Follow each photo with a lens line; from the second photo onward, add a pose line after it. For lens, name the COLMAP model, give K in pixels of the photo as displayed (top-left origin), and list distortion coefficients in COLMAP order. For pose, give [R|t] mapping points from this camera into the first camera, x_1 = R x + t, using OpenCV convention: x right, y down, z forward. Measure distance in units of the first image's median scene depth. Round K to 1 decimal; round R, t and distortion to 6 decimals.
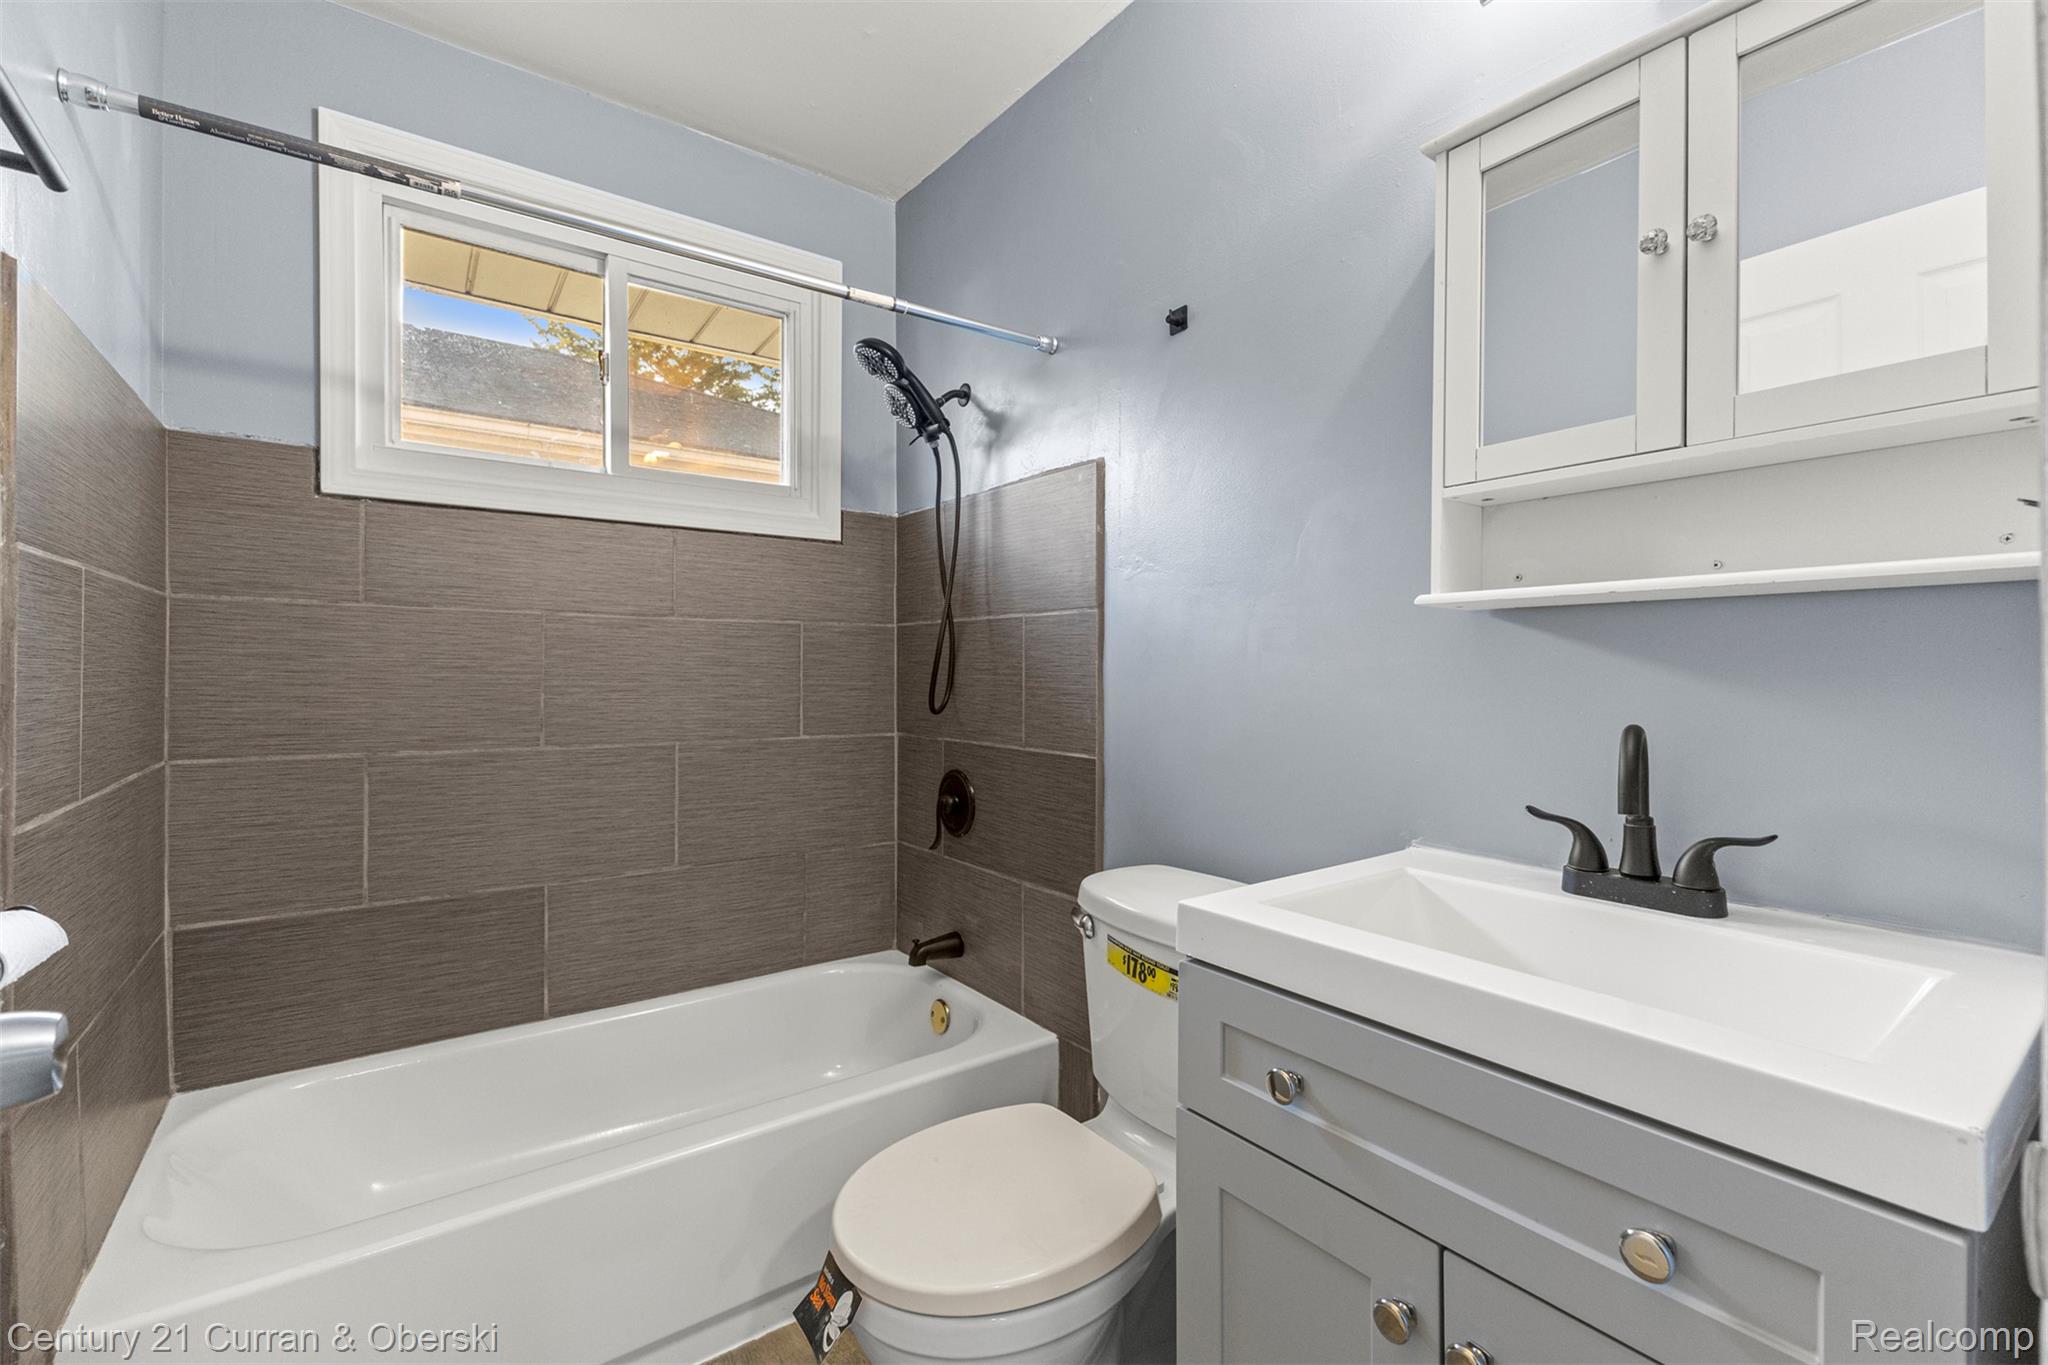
lens RADIAL K [[882.4, 0, 1026.2], [0, 882.4, 673.7], [0, 0, 1]] dist [0.010897, -0.000982]
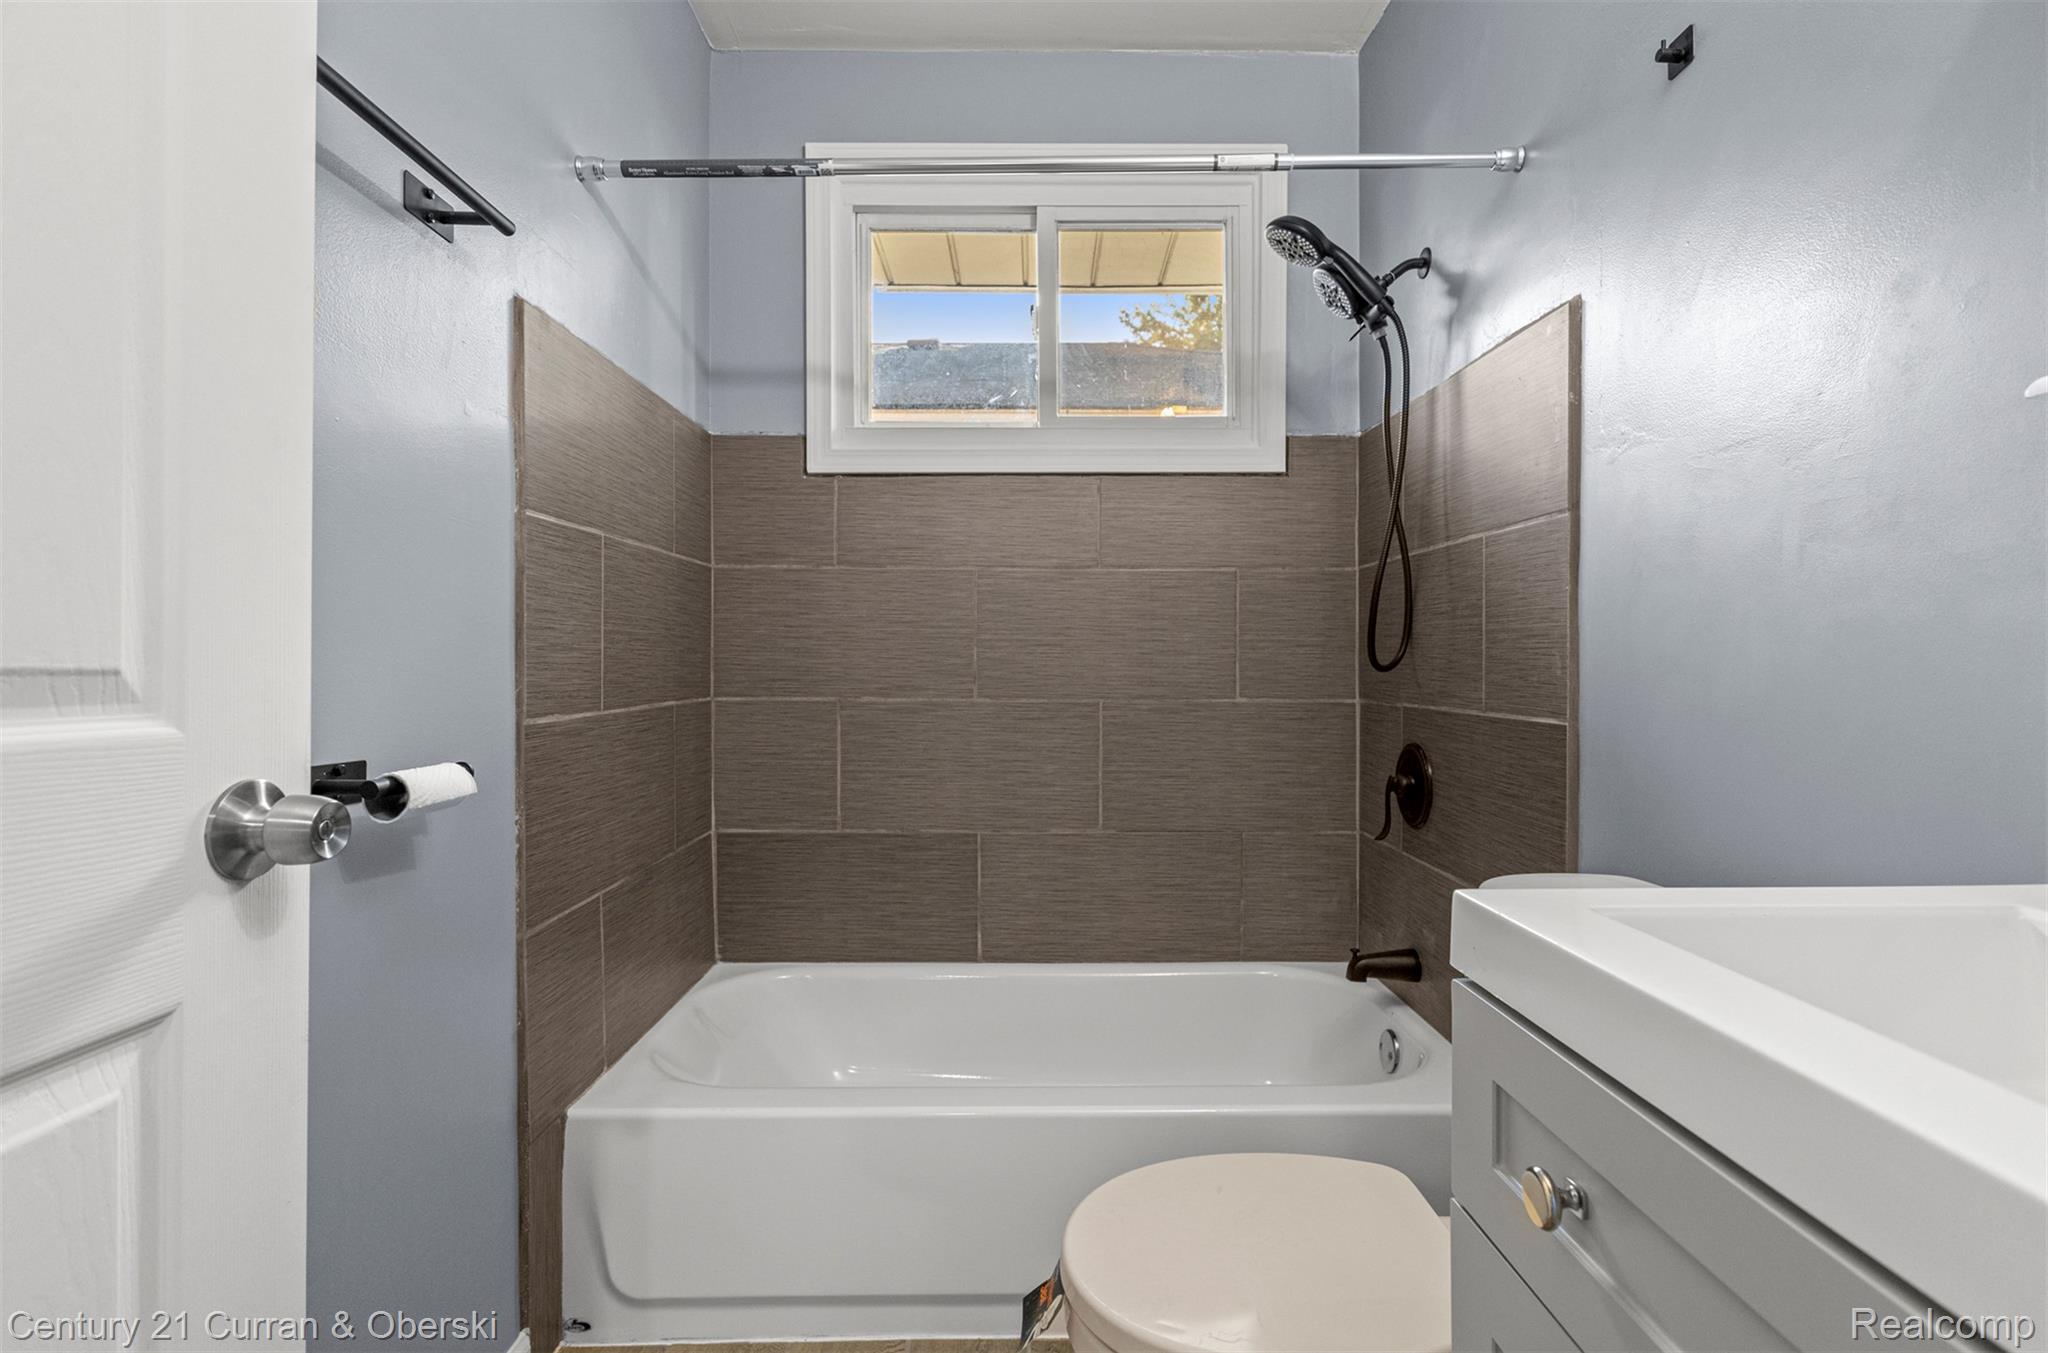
lens RADIAL K [[976.0, 0, 1029.6], [0, 976.0, 665.8], [0, 0, 1]] dist [0.006003, -0.000201]
pose [[0.816197, -0.001423, -0.577772, 0.163321], [0.003337, 0.999992, 0.002251, 0.041782], [0.577764, -0.003765, 0.816195, 0.105745]]
